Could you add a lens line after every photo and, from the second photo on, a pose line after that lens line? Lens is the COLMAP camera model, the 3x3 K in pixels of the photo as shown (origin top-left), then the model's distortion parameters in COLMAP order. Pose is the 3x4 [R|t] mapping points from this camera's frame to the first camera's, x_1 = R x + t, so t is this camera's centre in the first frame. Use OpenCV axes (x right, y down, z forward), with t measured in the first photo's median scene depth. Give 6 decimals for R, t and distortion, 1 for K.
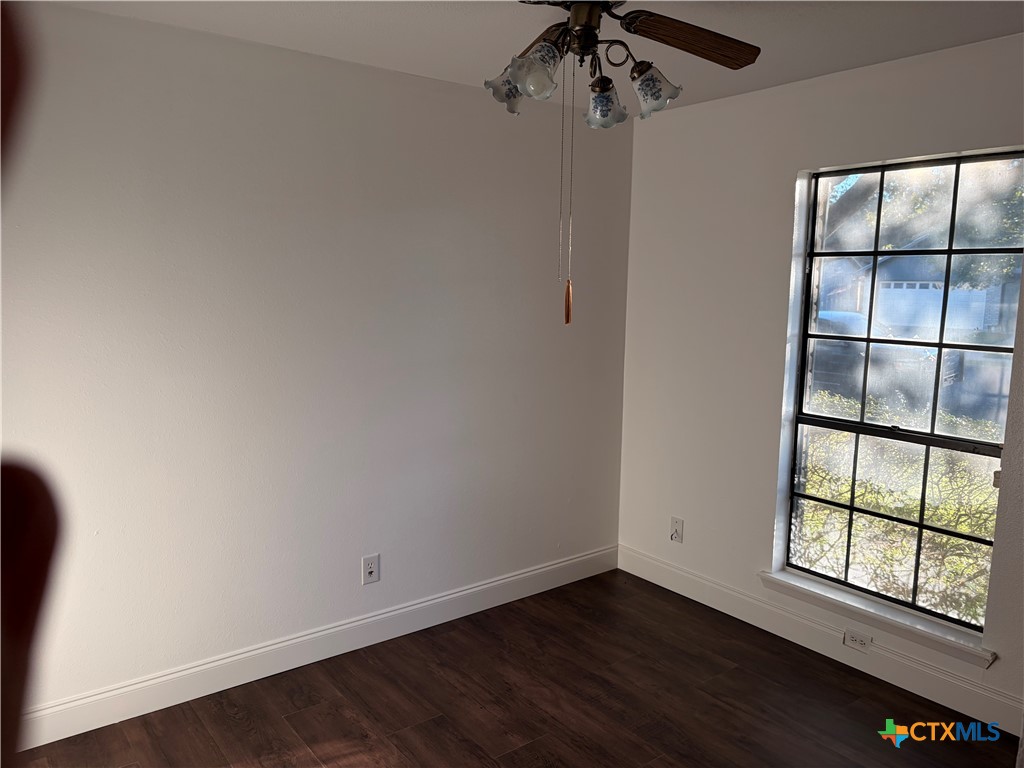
lens RADIAL K [[775.9, 0, 514.3], [0, 775.9, 379.7], [0, 0, 1]] dist [0.044149, -0.047896]
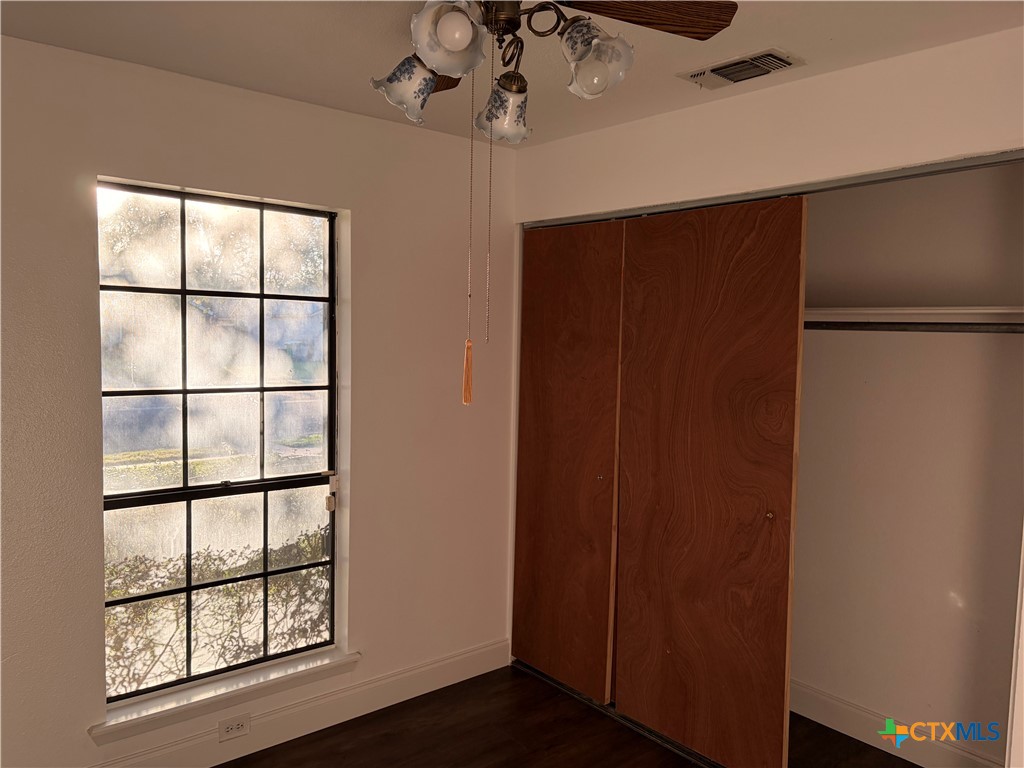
lens RADIAL K [[775.9, 0, 513.4], [0, 775.9, 385.5], [0, 0, 1]] dist [0.044149, -0.047896]
pose [[-0.050041, -0.084219, 0.995190, -0.430731], [0.101091, 0.990894, 0.088938, -0.098652], [-0.993618, 0.105055, -0.041071, 0.683333]]
